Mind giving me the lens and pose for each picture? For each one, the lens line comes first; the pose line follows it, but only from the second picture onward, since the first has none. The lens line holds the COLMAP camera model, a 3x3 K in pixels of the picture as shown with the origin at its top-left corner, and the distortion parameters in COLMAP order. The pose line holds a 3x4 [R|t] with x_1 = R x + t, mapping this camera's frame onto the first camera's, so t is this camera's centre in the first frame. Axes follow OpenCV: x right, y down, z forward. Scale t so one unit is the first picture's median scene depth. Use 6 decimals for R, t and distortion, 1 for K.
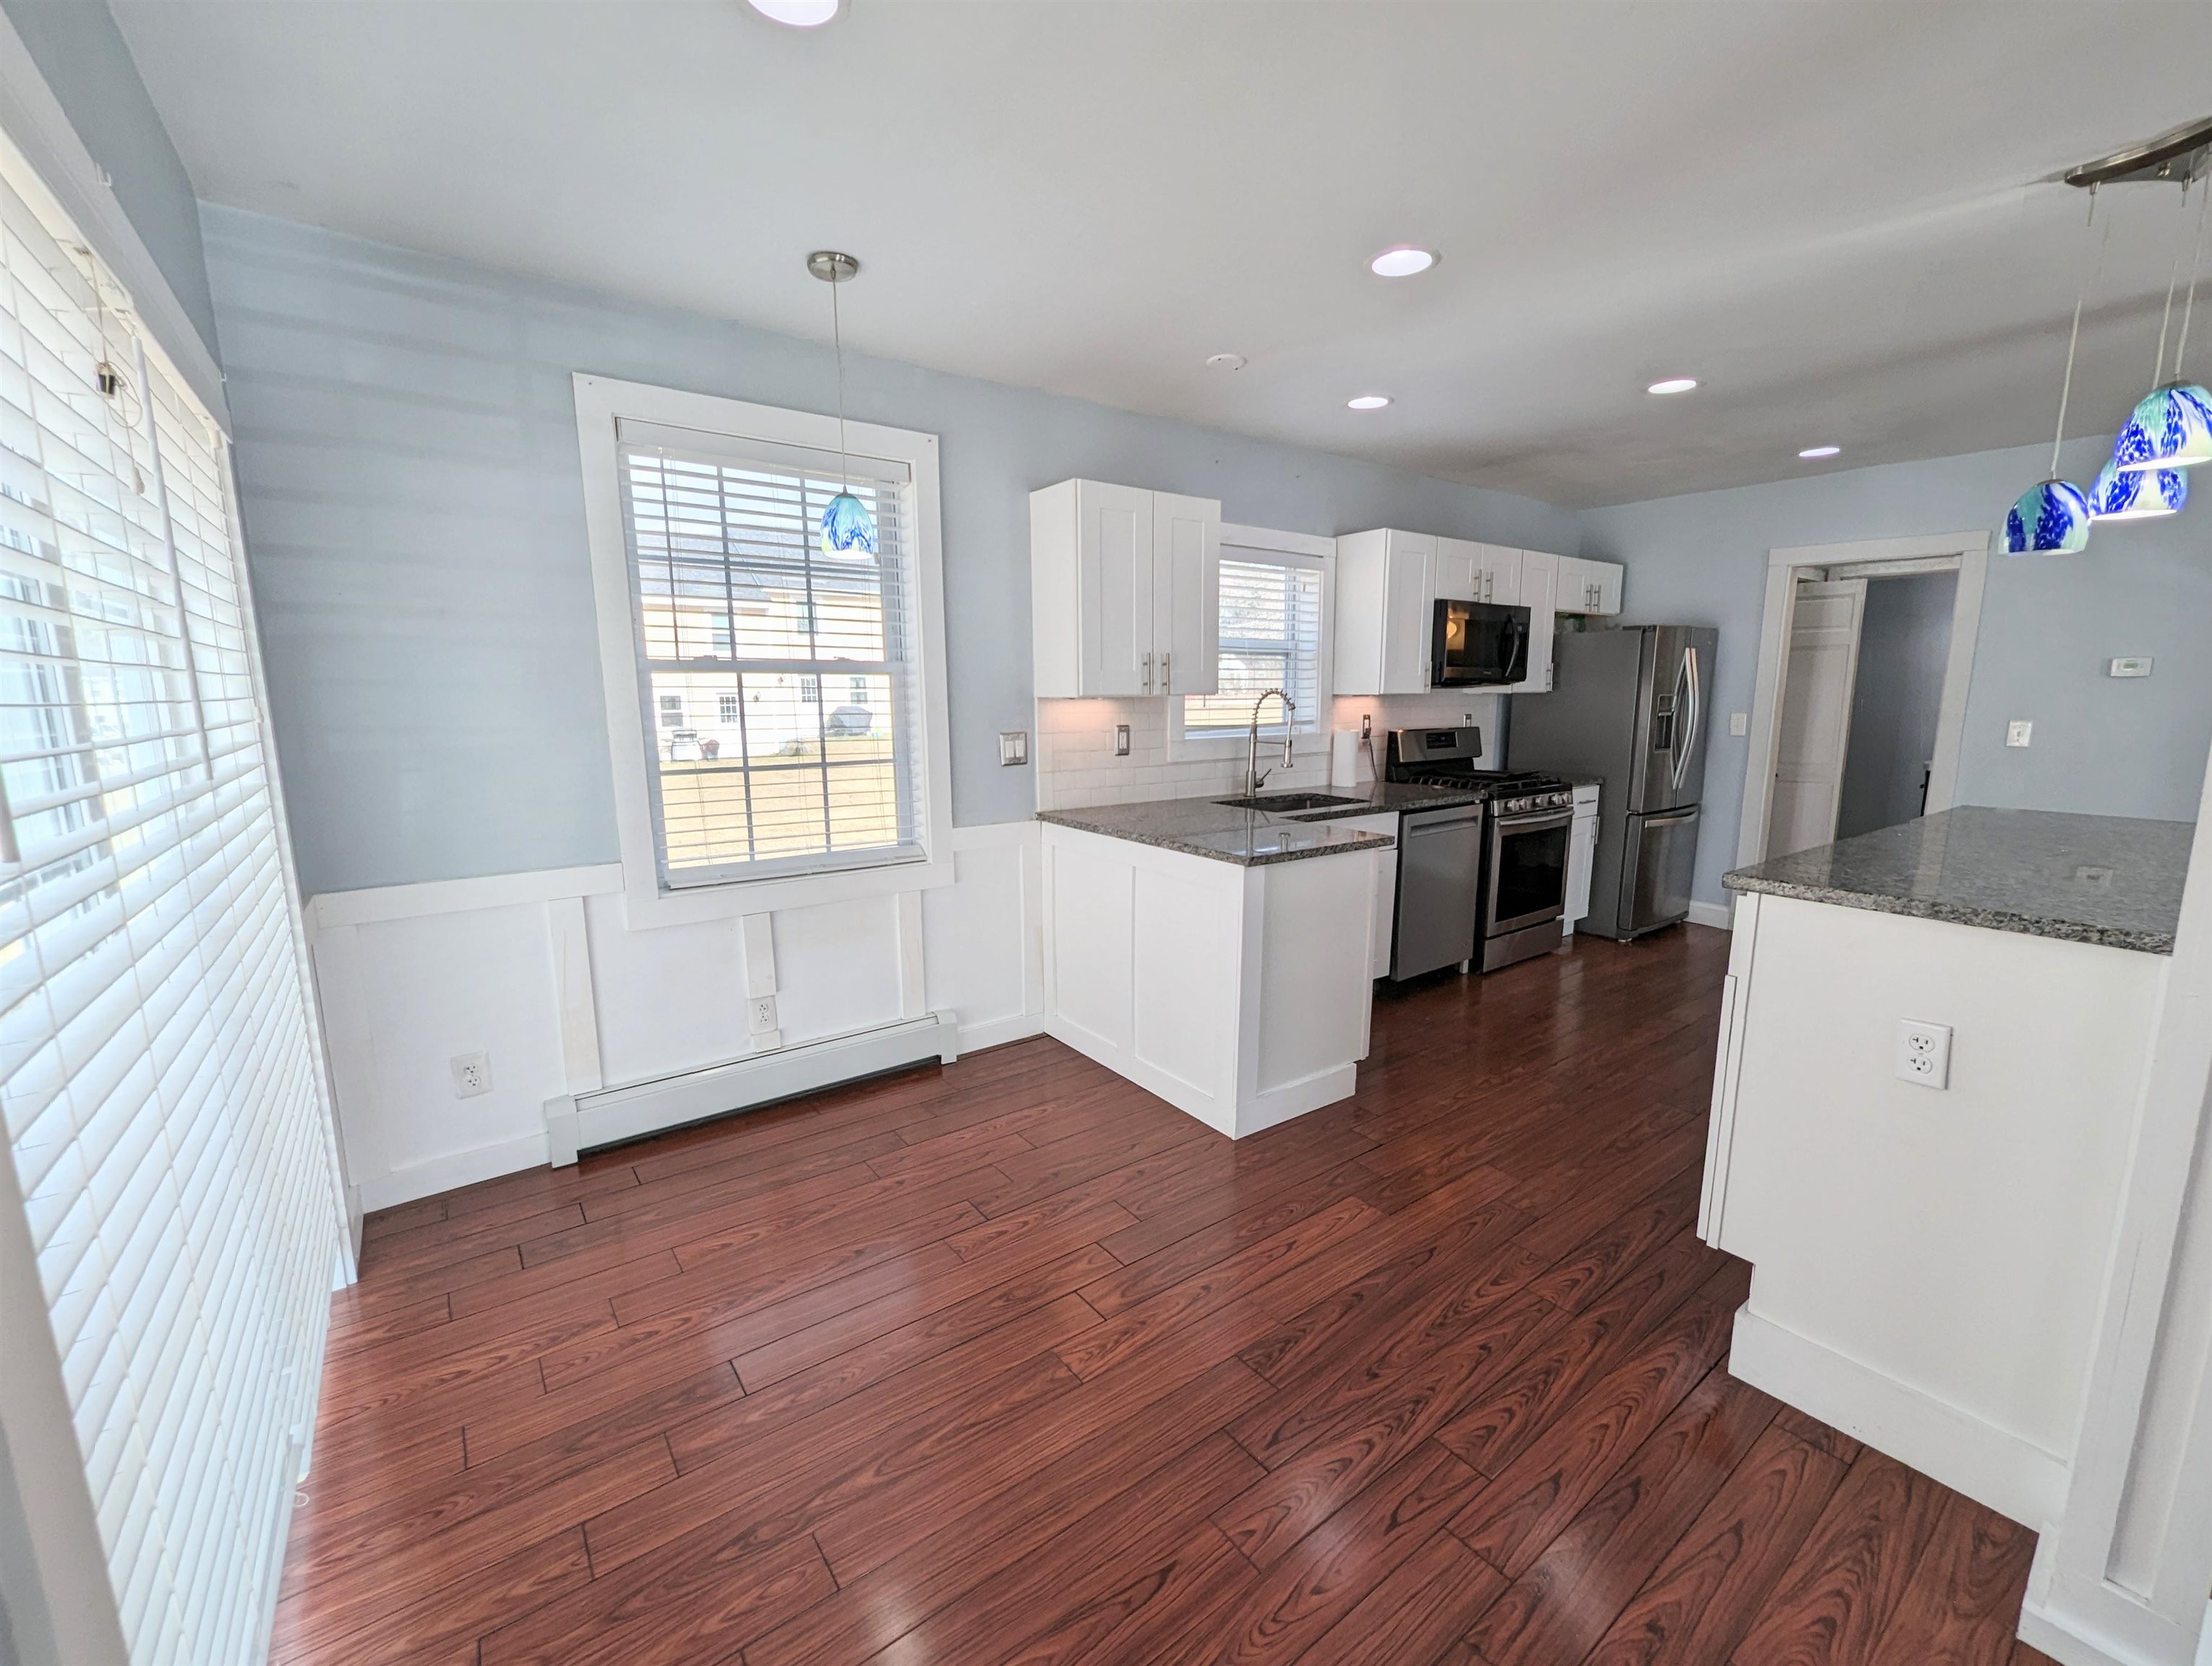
lens RADIAL K [[918.4, 0, 1108.0], [0, 918.4, 840.0], [0, 0, 1]] dist [0.001290, -0.000992]
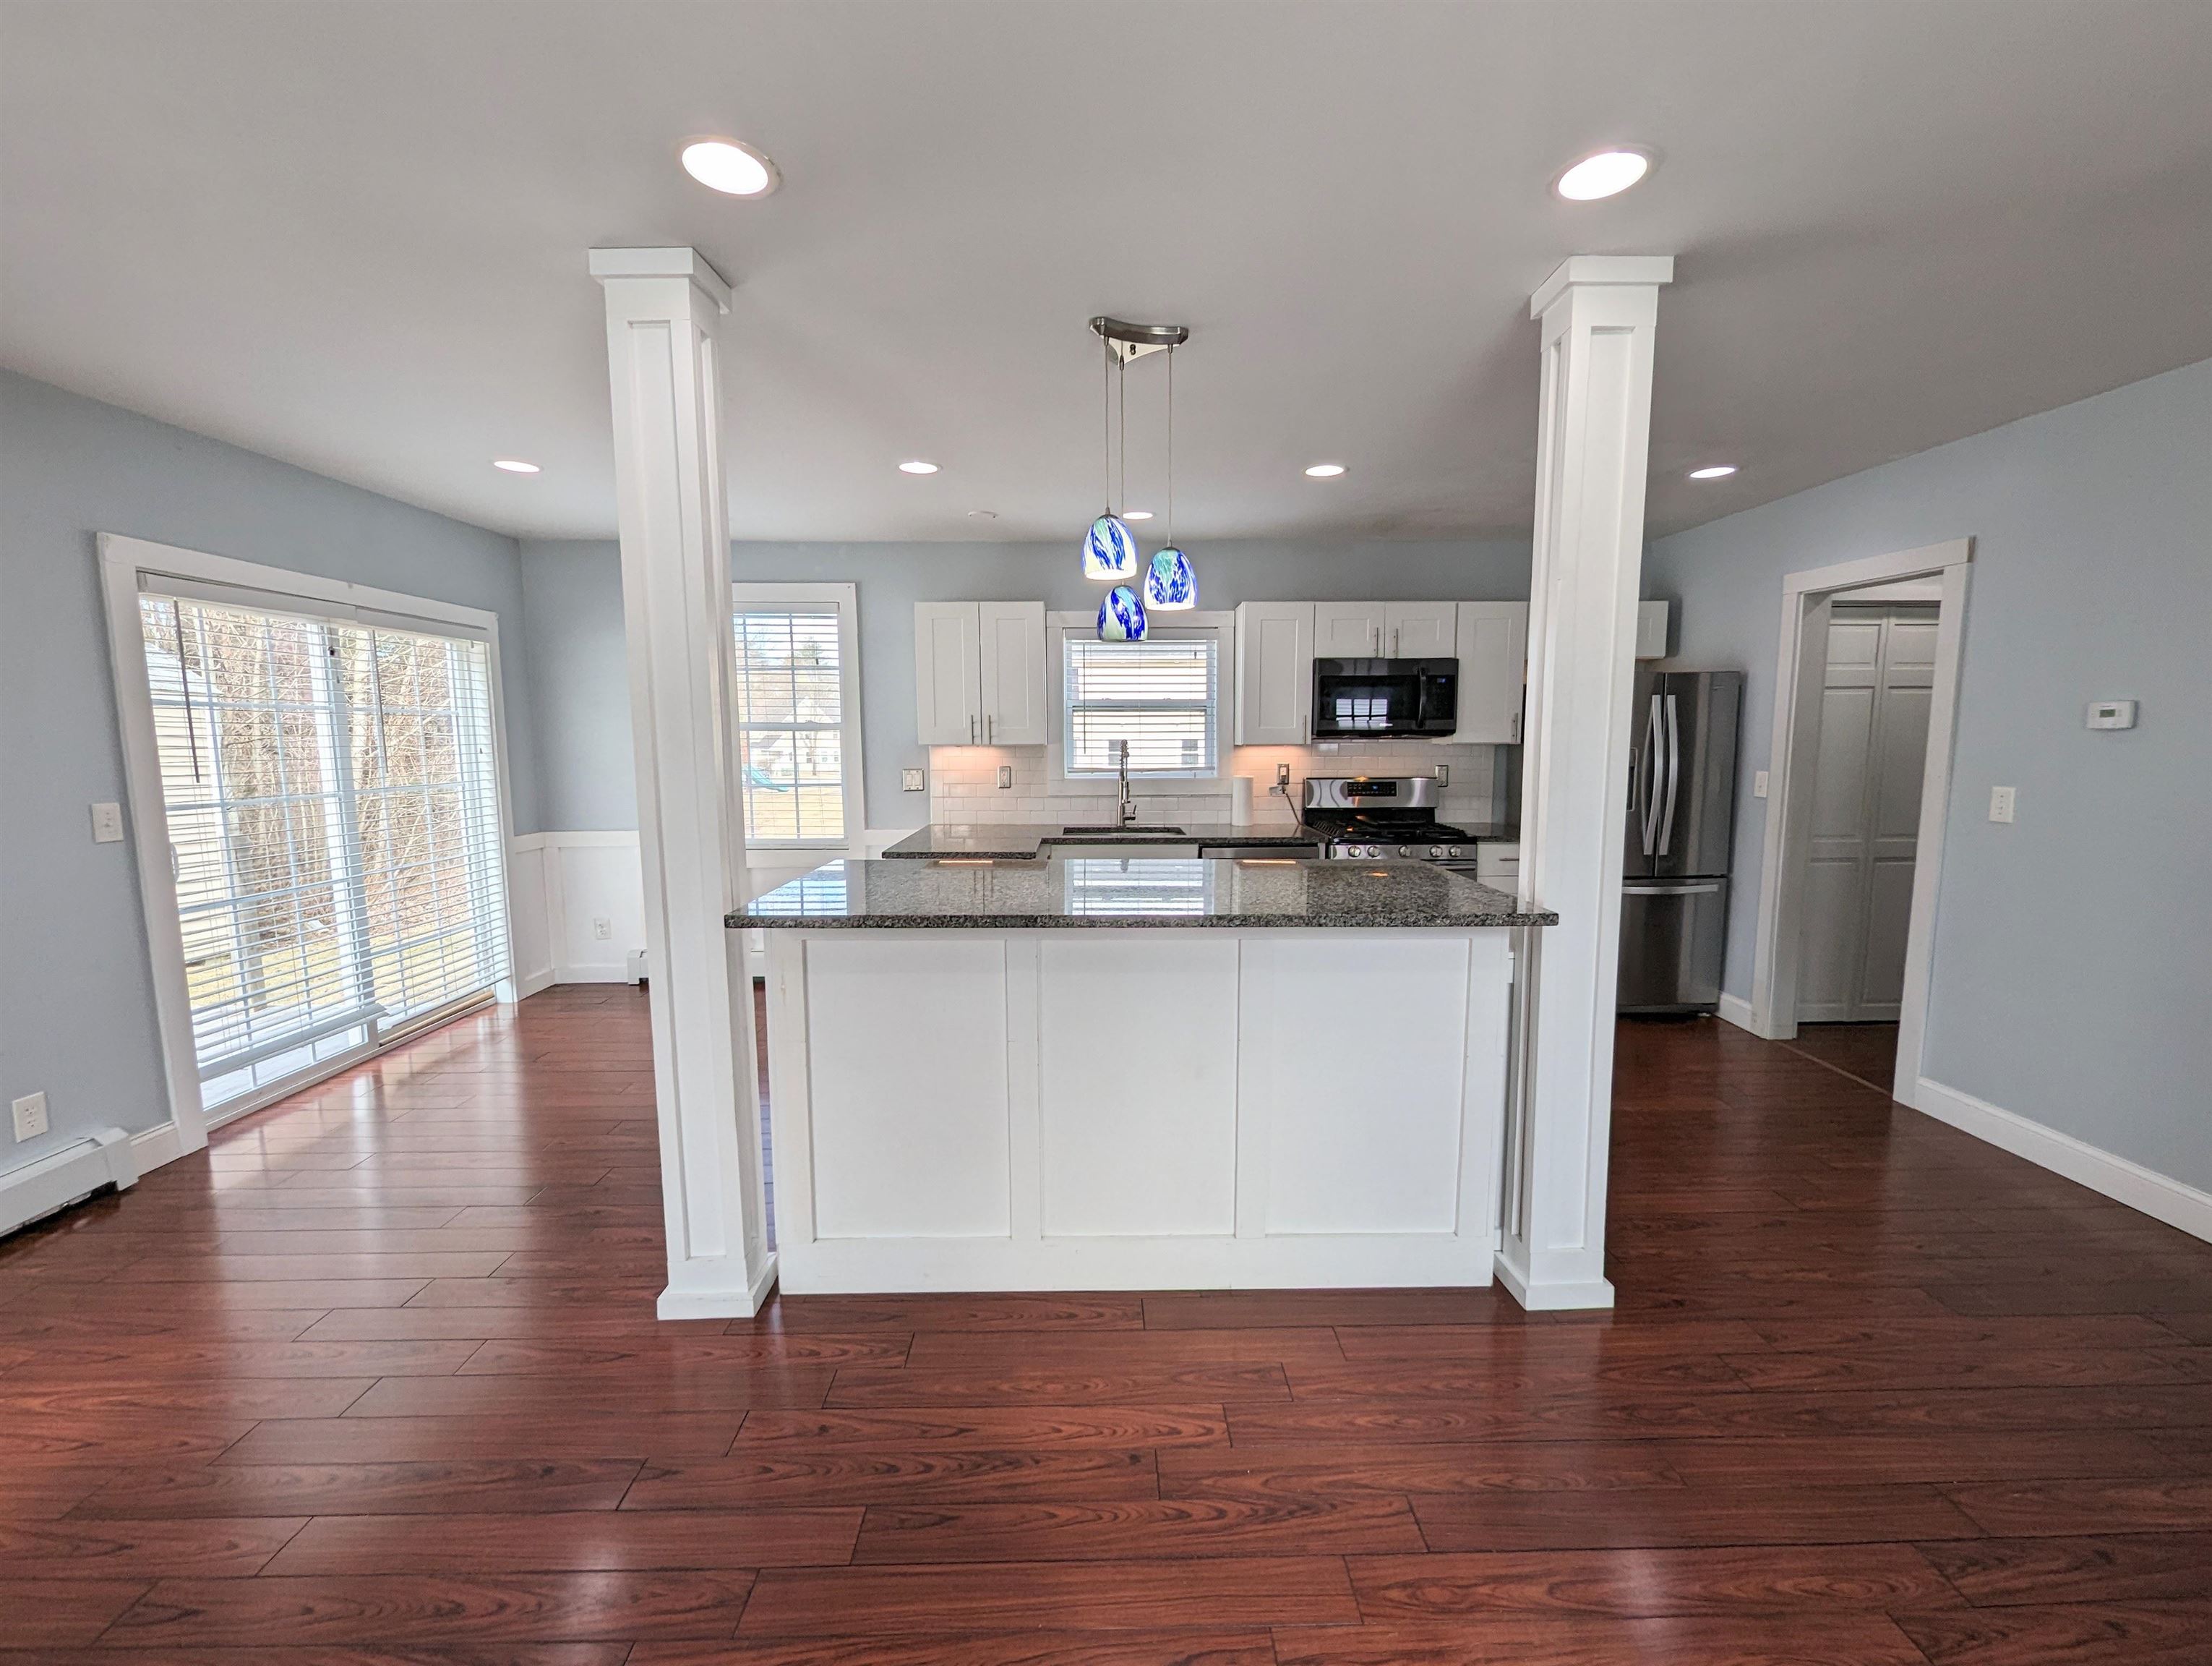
lens RADIAL K [[918.4, 0, 1109.9], [0, 918.4, 837.9], [0, 0, 1]] dist [0.001290, -0.000992]
pose [[0.812974, 0.065730, -0.578579, 1.045146], [-0.094342, 0.995349, -0.019484, -0.008019], [0.574607, 0.070424, 0.815394, -0.018383]]
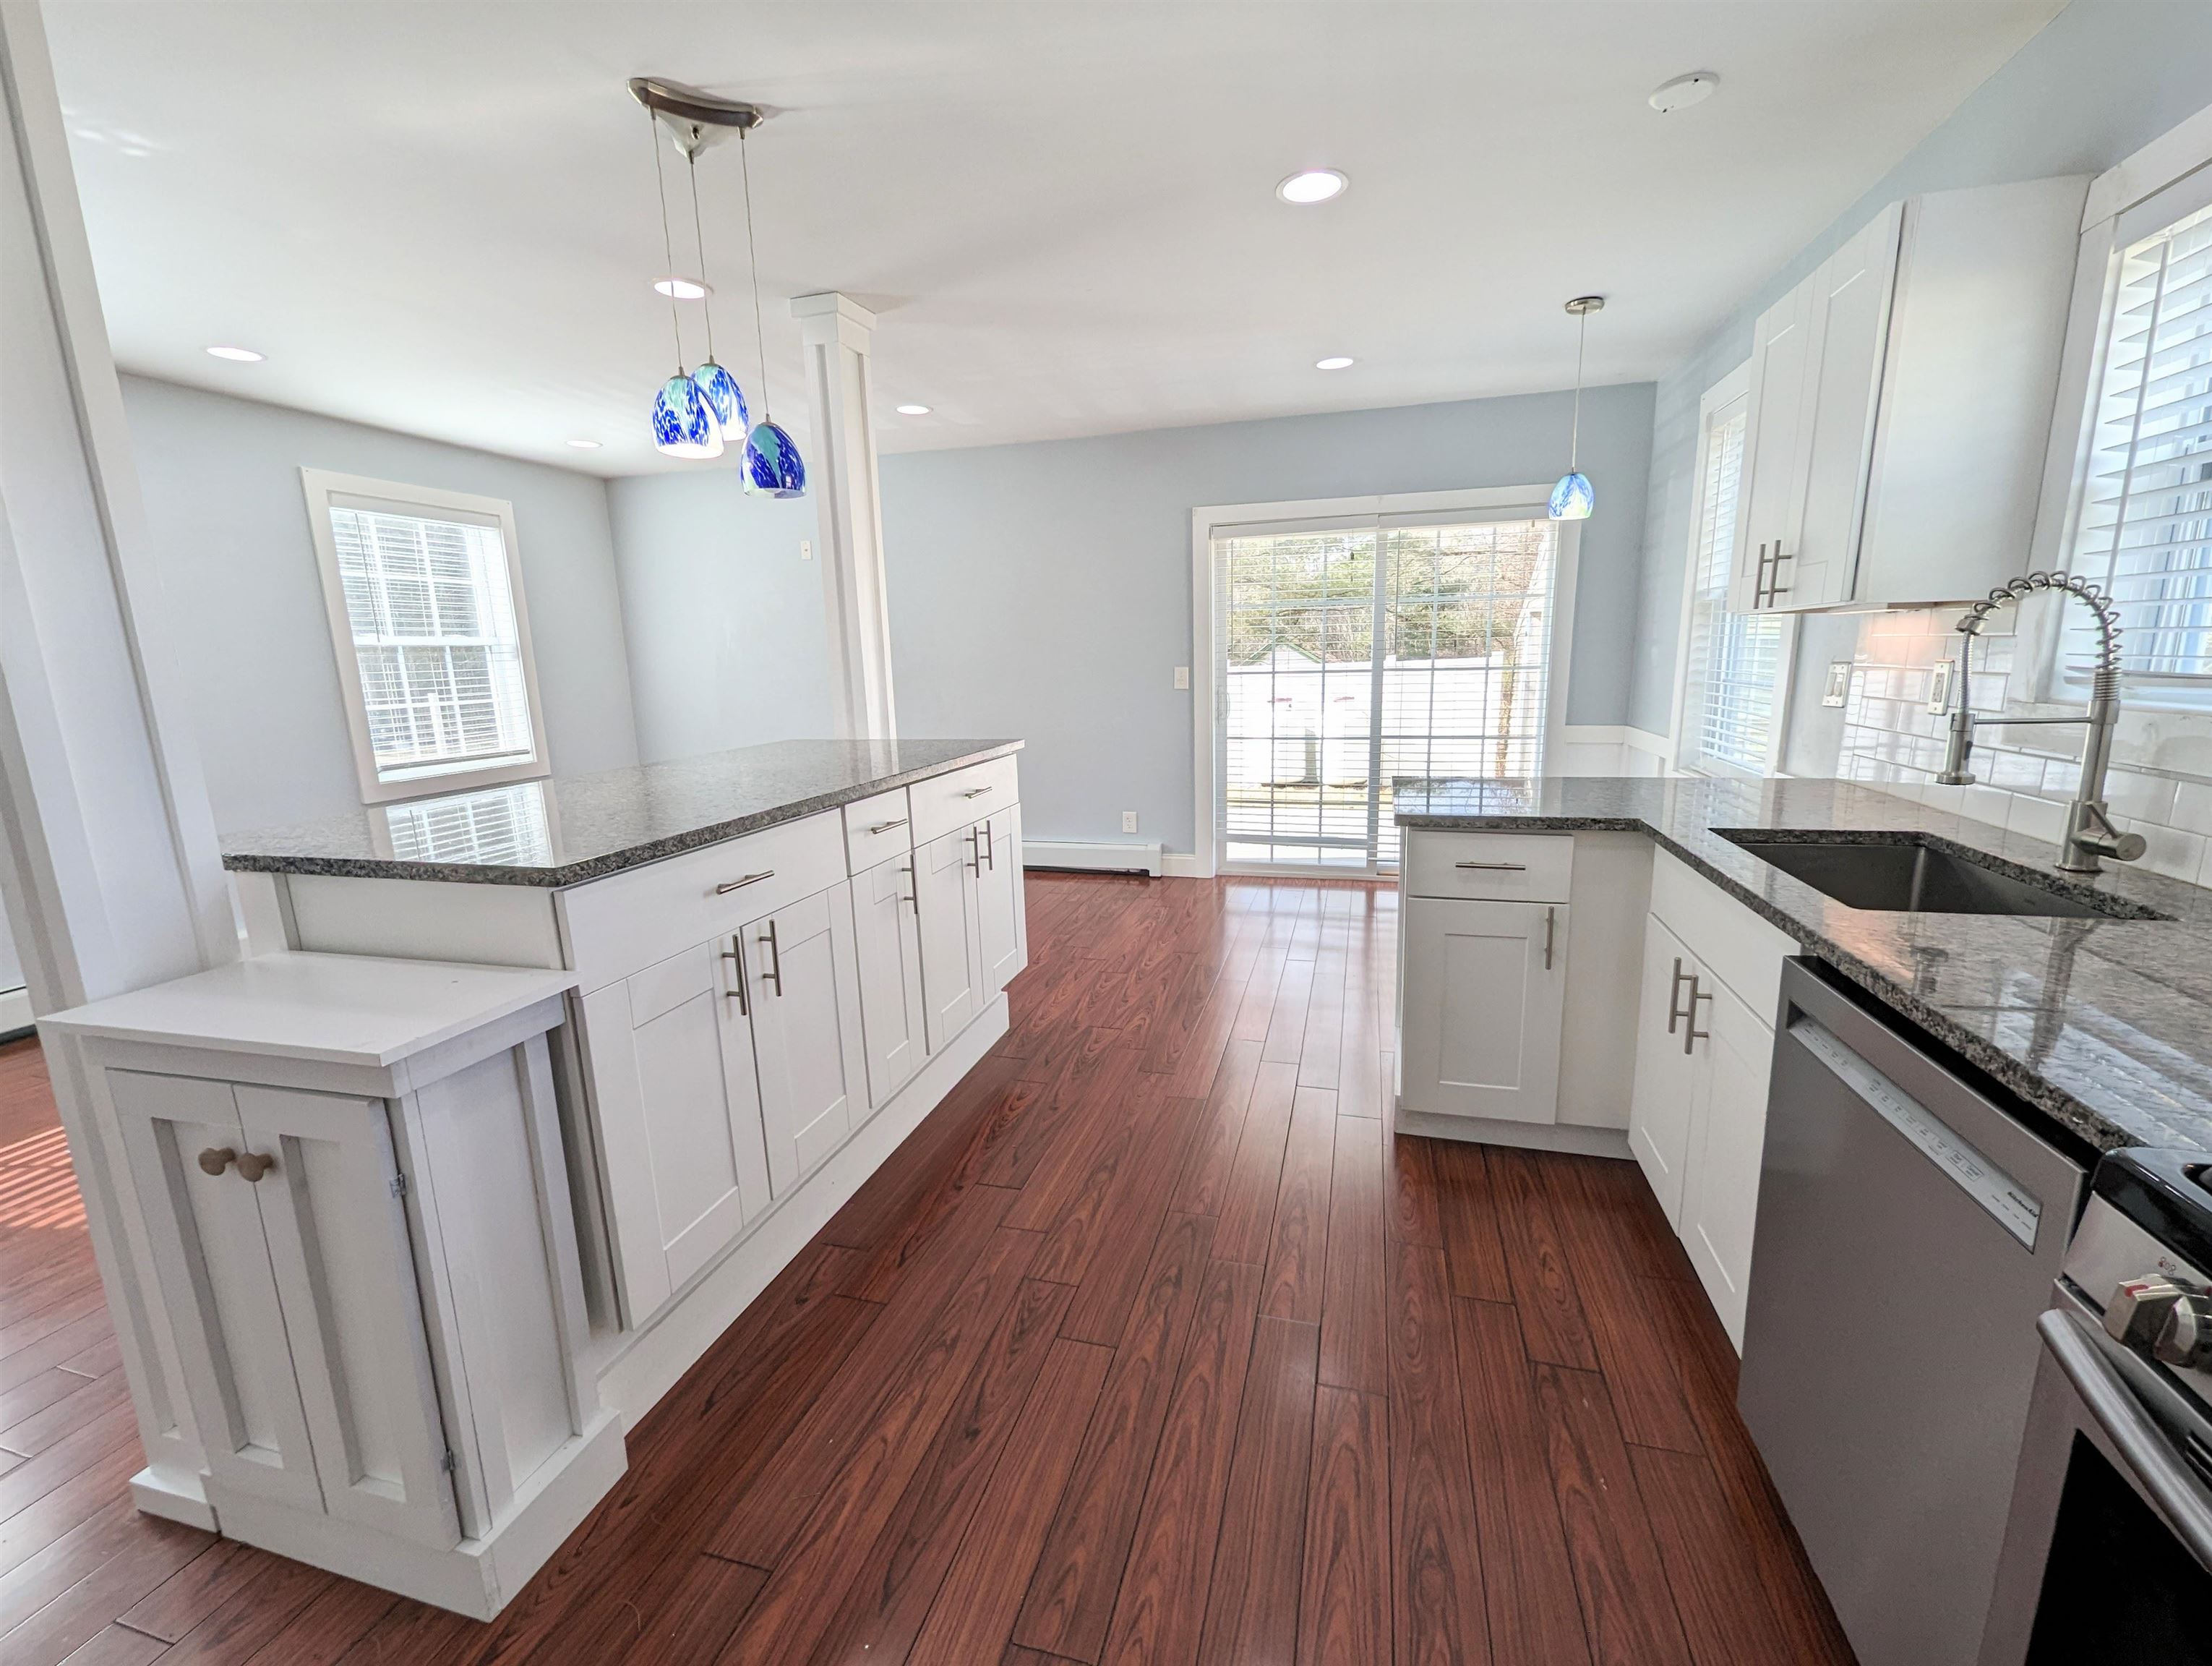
lens RADIAL K [[918.4, 0, 1110.4], [0, 918.4, 840.5], [0, 0, 1]] dist [0.001290, -0.000992]
pose [[-0.791408, 0.144975, -0.593848, 0.828611], [-0.071944, 0.942628, 0.326000, -0.183526], [0.607040, 0.300723, -0.735573, 1.259349]]
